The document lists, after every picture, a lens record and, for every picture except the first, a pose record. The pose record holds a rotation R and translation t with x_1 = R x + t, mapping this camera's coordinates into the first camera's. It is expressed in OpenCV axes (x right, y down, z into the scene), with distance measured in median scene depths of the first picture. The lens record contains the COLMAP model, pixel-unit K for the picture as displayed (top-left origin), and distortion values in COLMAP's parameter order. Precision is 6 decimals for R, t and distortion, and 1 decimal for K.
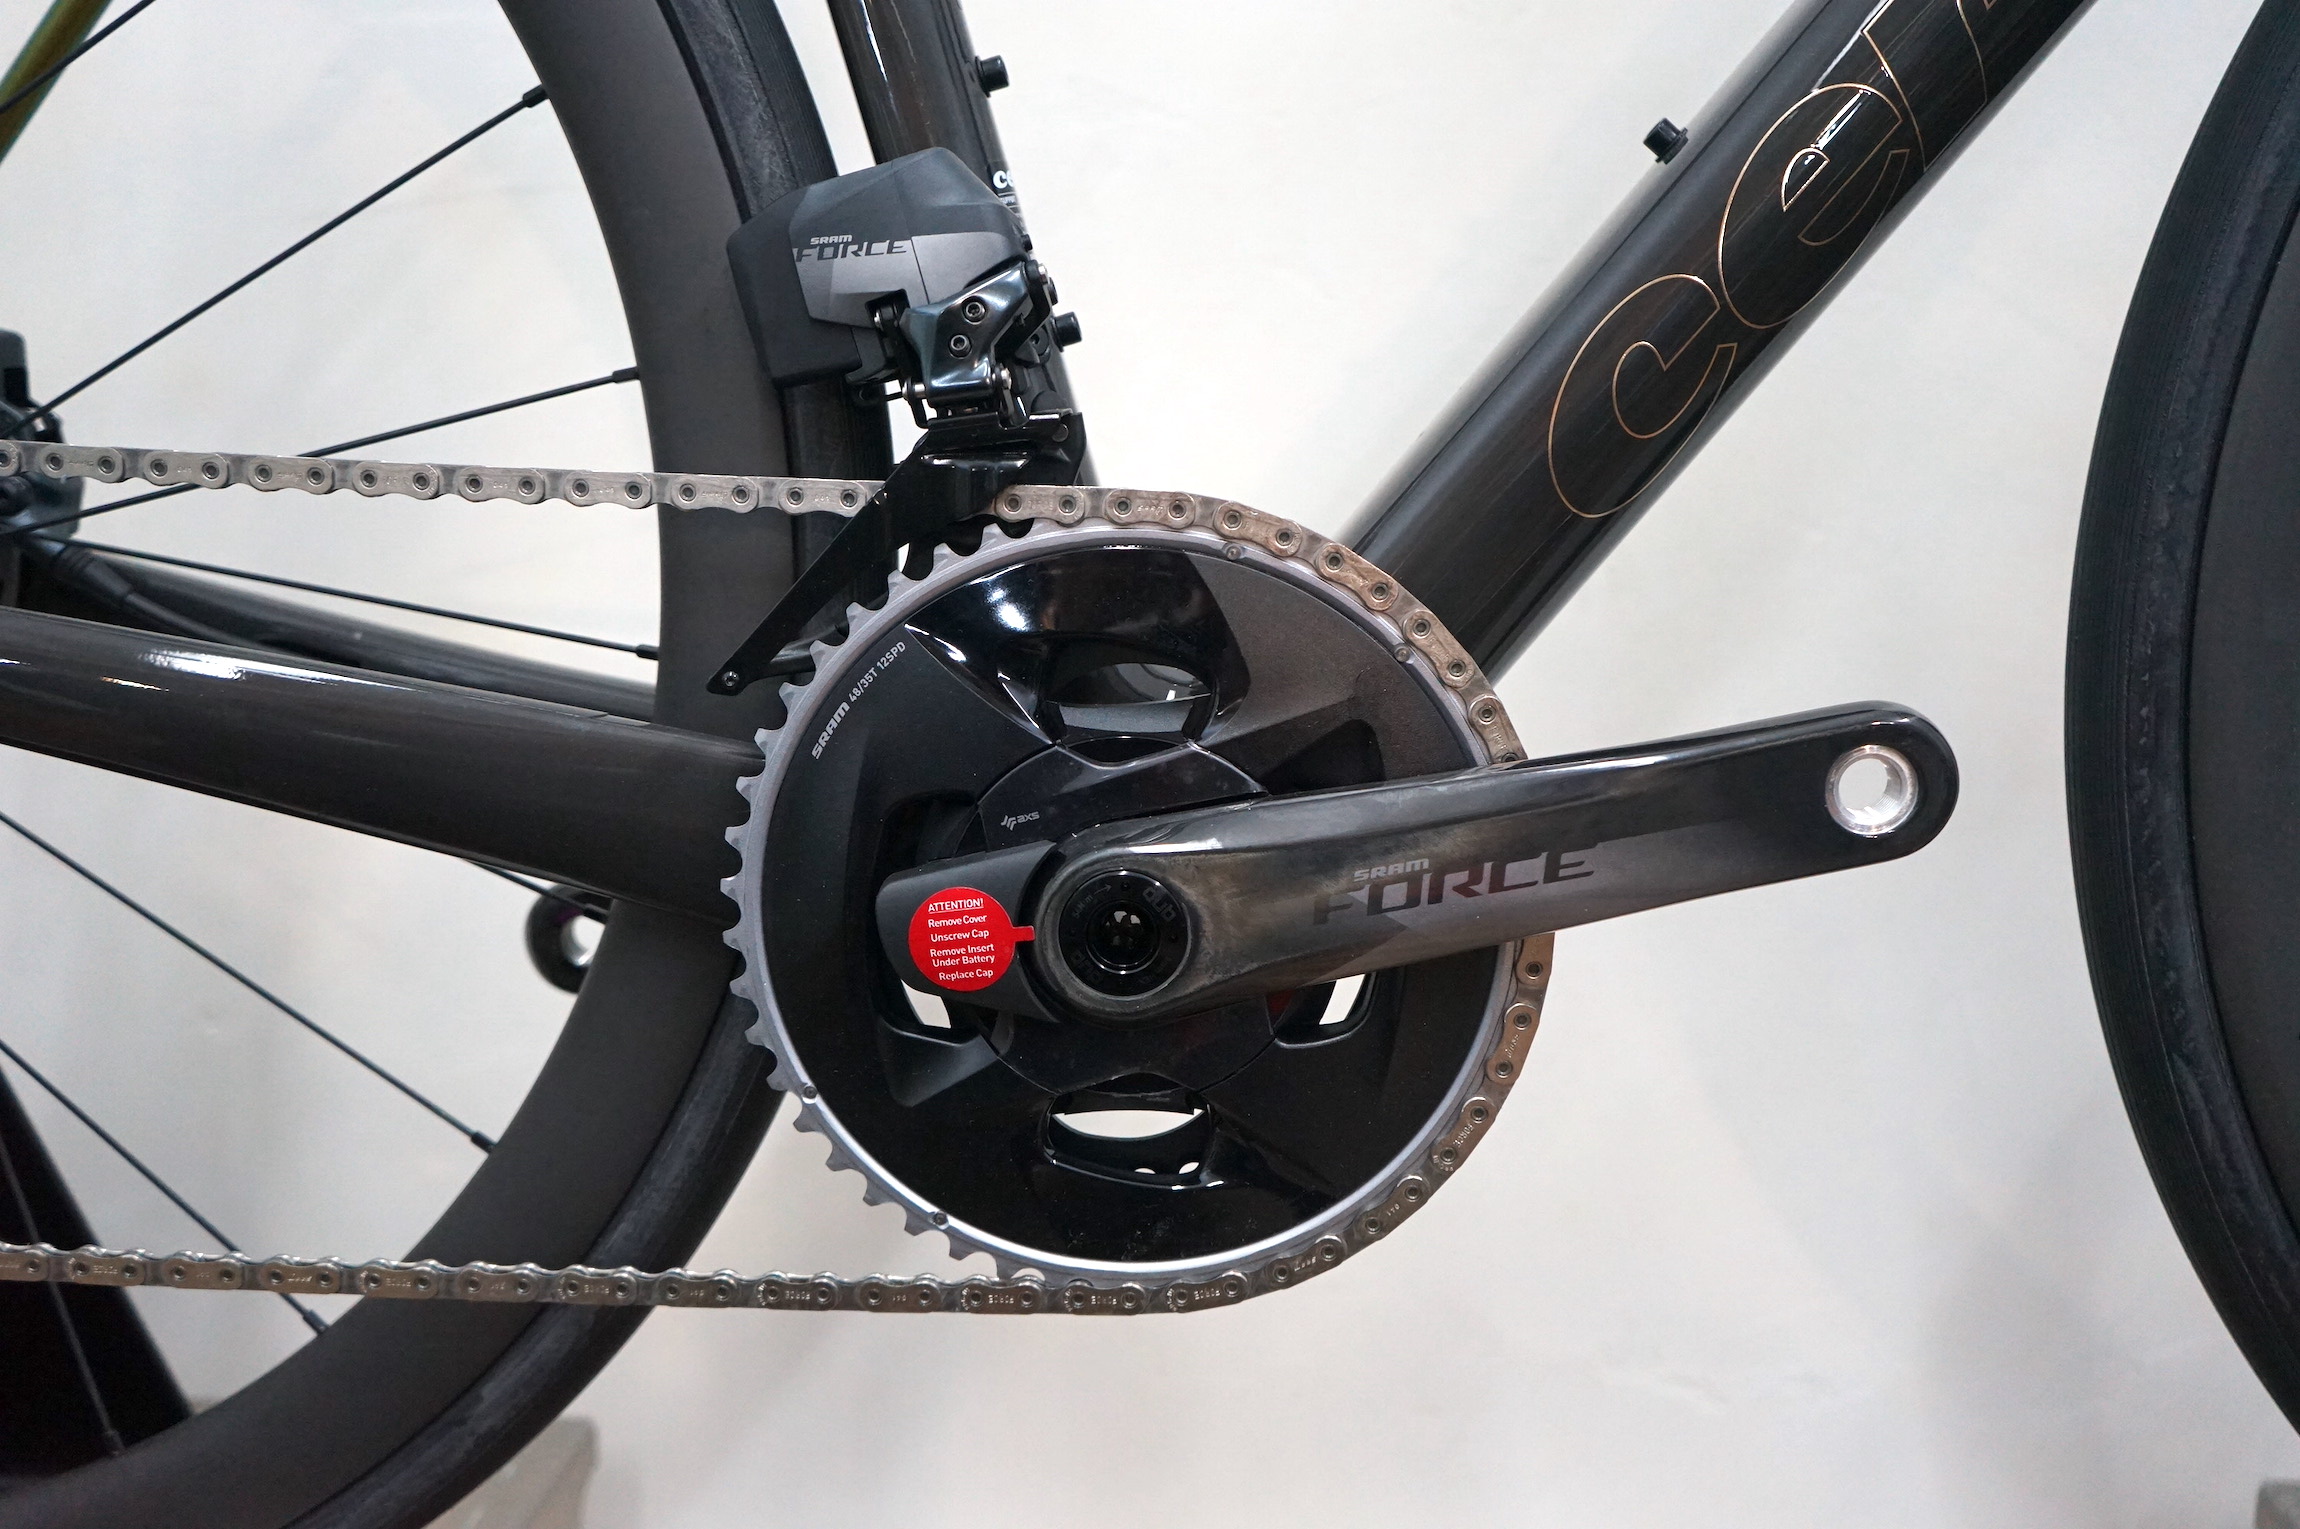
lens RADIAL K [[2160.3, 0, 1138.6], [0, 2160.3, 761.9], [0, 0, 1]] dist [-0.003385, 0.000000]
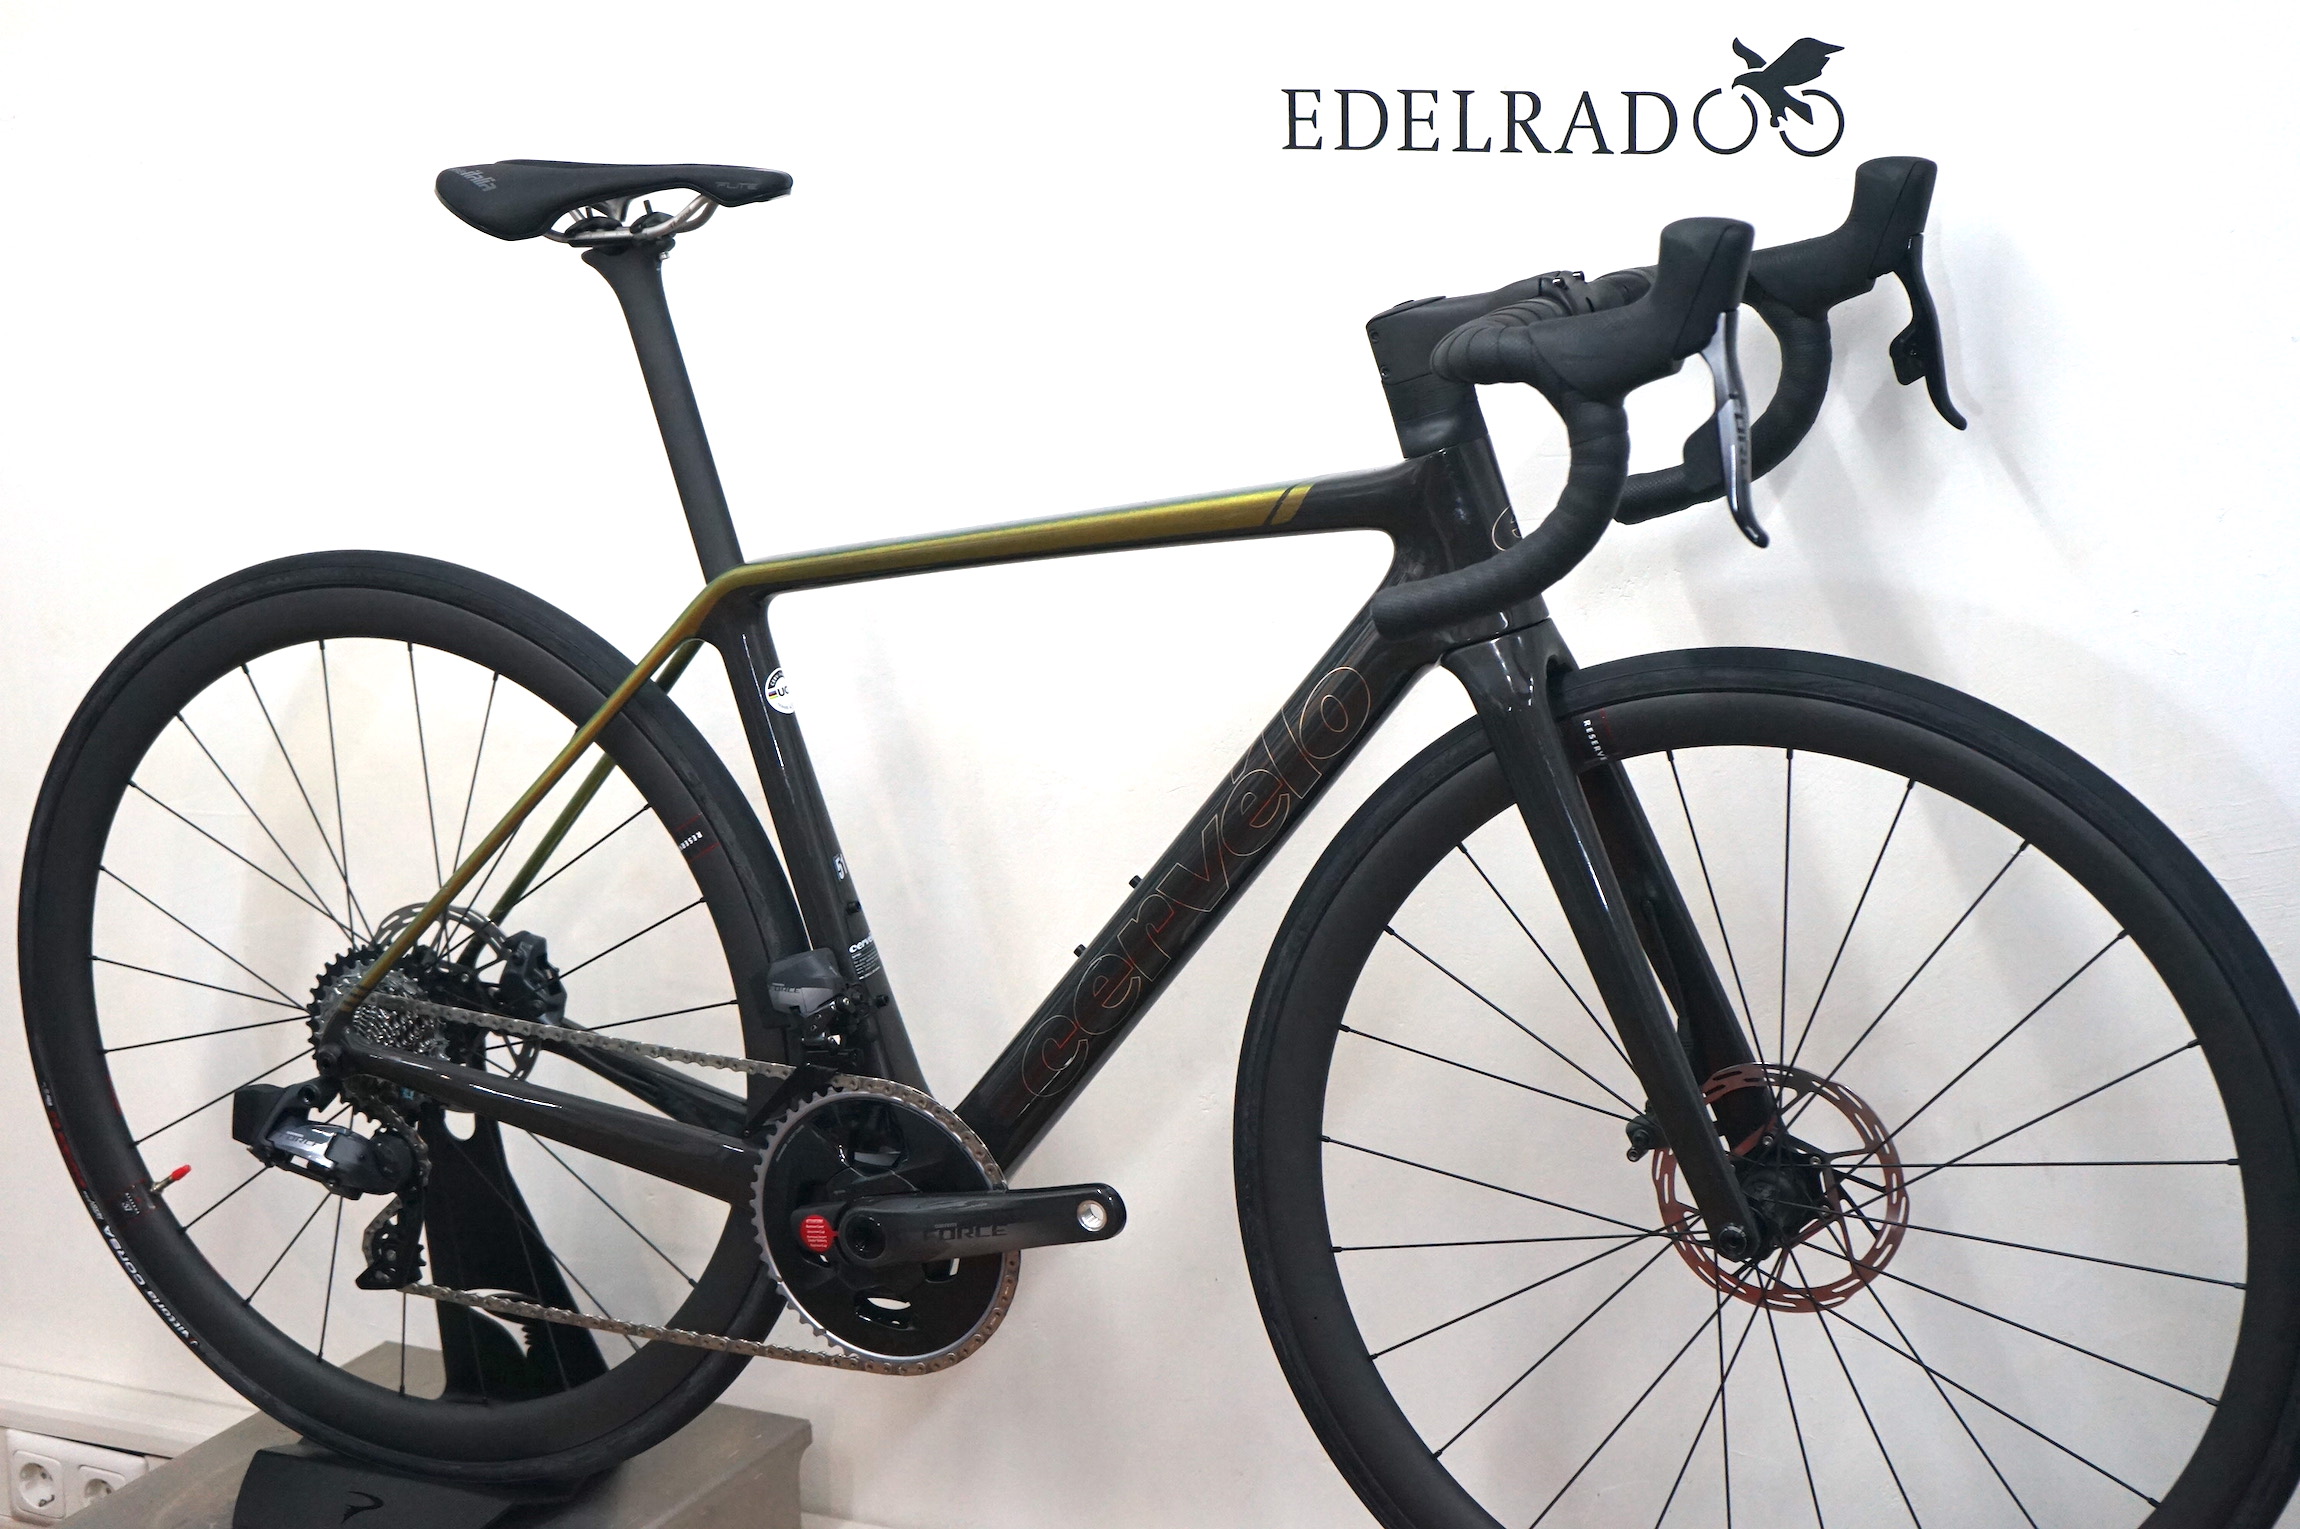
lens RADIAL K [[3883.5, 0, 1158.6], [0, 3883.5, 762.5], [0, 0, 1]] dist [-0.035051, 0.000000]
pose [[0.927307, 0.052653, -0.370579, 2.083991], [-0.031084, 0.997470, 0.063940, -0.831034], [0.373008, -0.047773, 0.926597, -3.343782]]
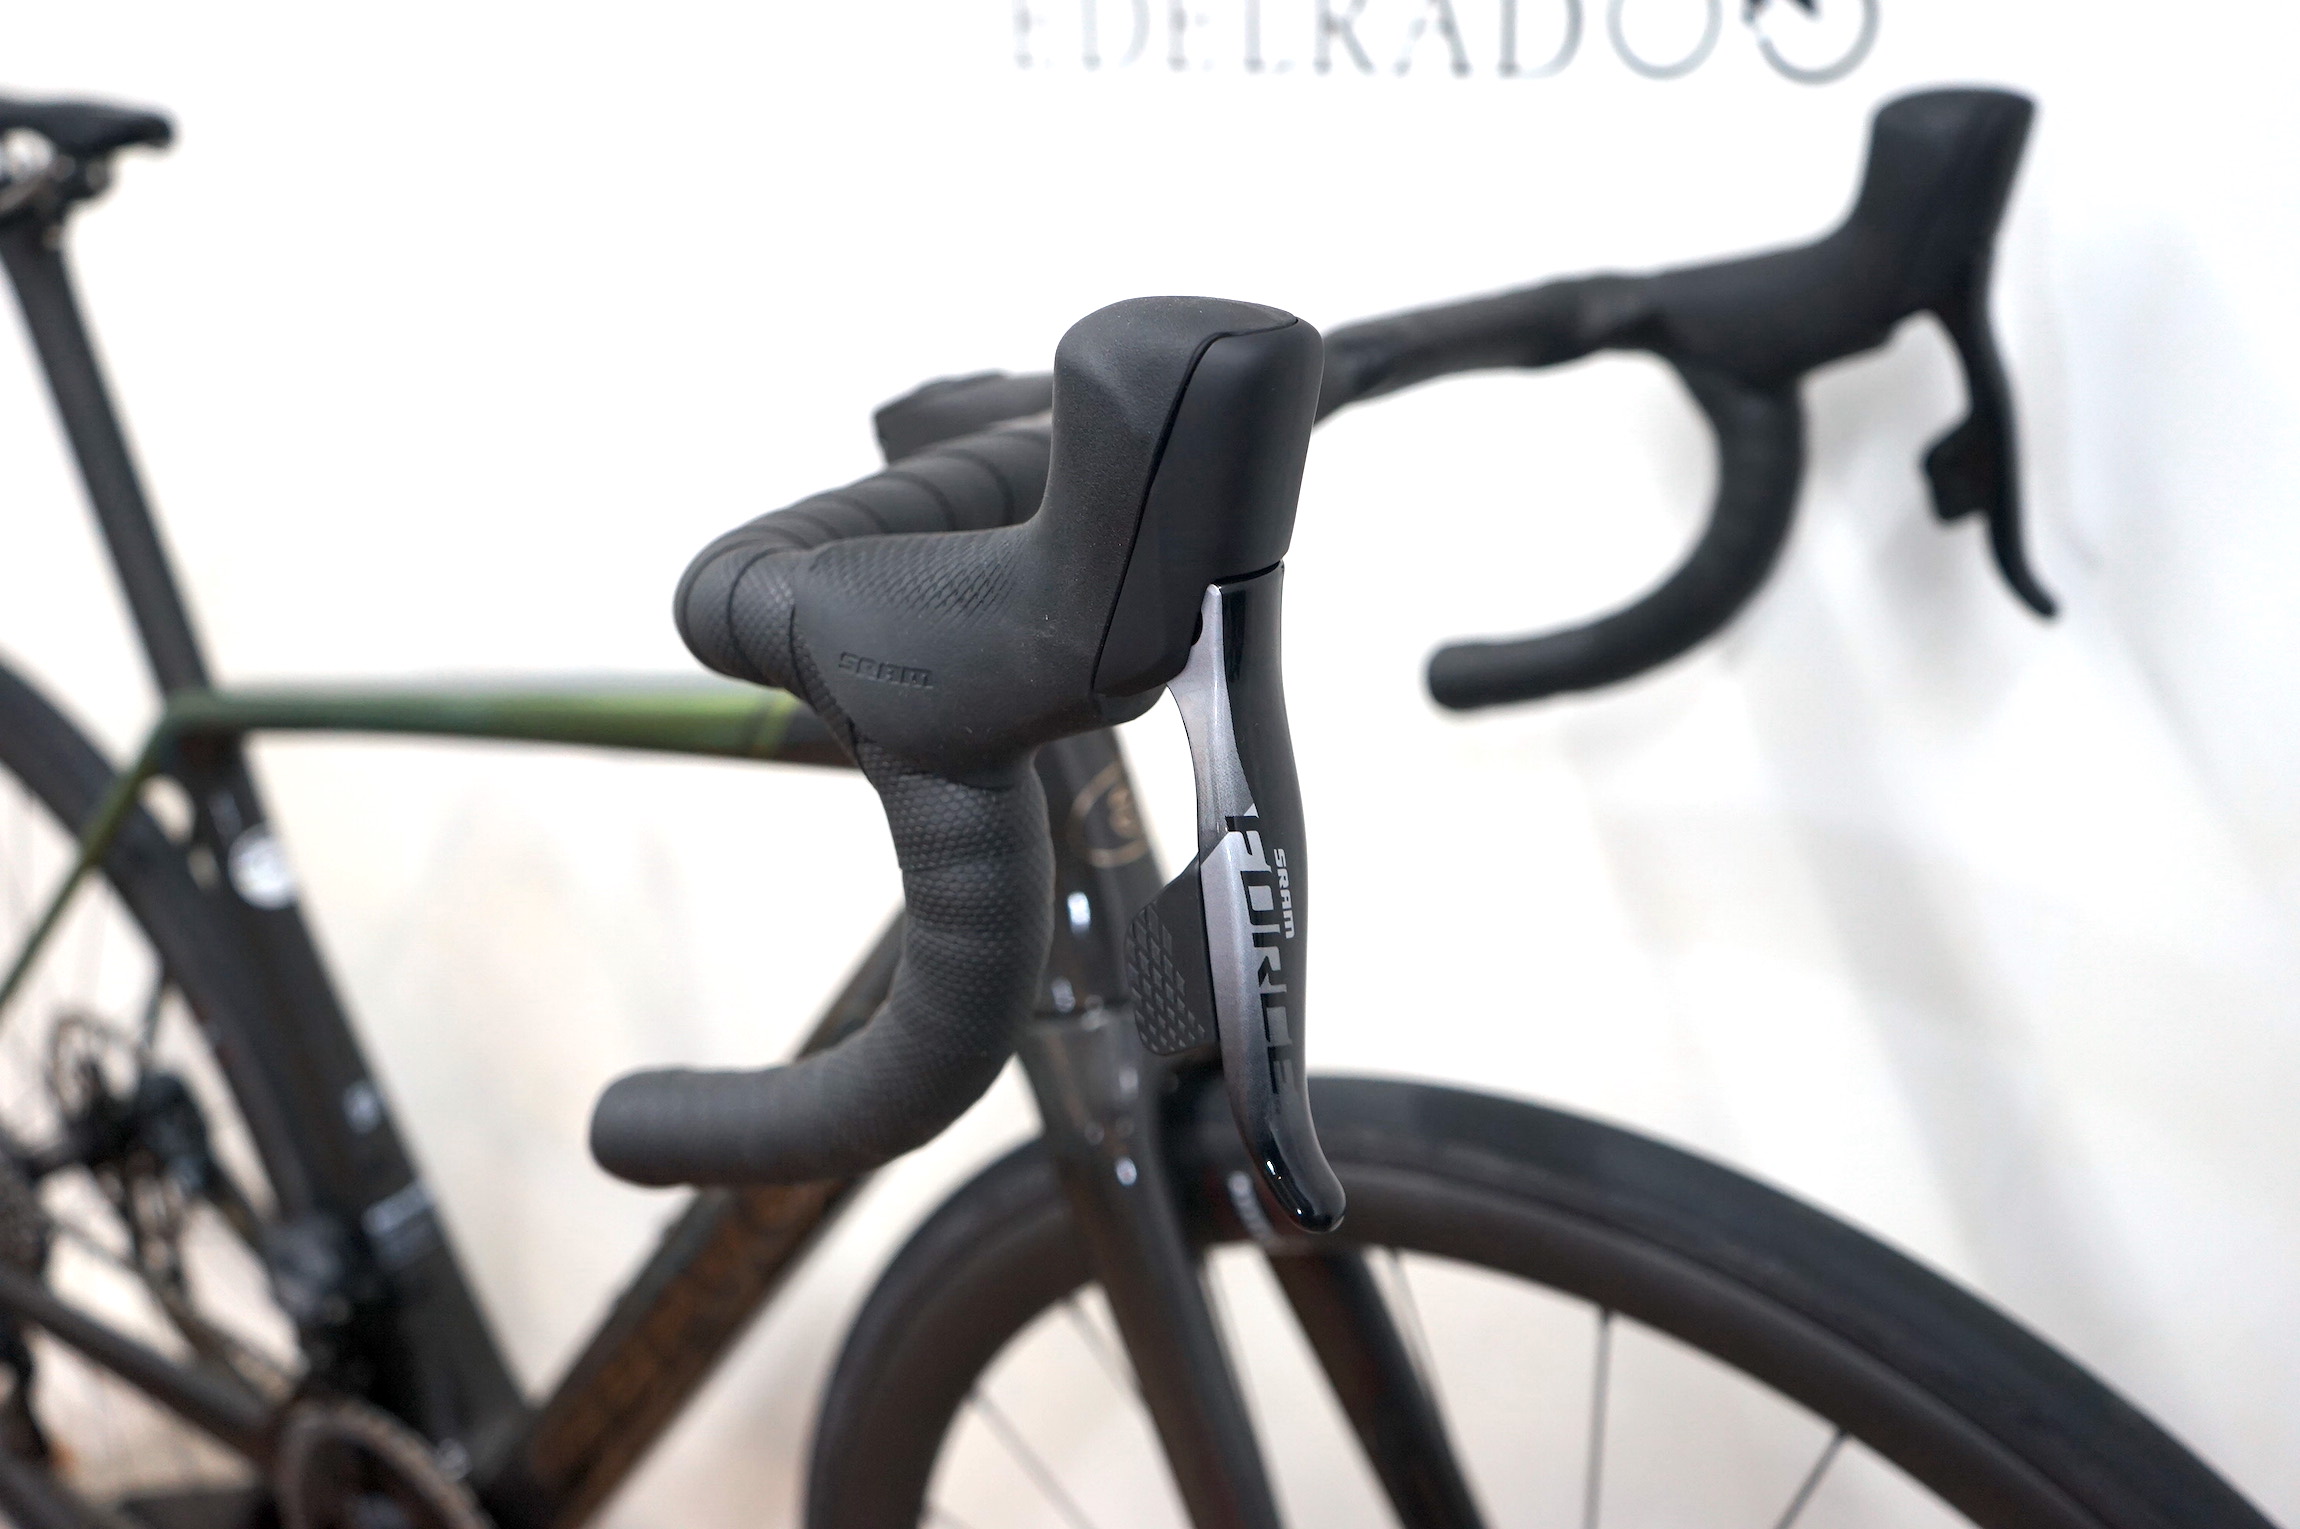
lens RADIAL K [[2314.9, 0, 1141.8], [0, 2314.9, 781.4], [0, 0, 1]] dist [-0.003473, 0.000000]
pose [[0.826485, 0.160801, -0.539506, 1.572545], [-0.045694, 0.974338, 0.220404, -1.153503], [0.561102, -0.157508, 0.812623, -0.233459]]
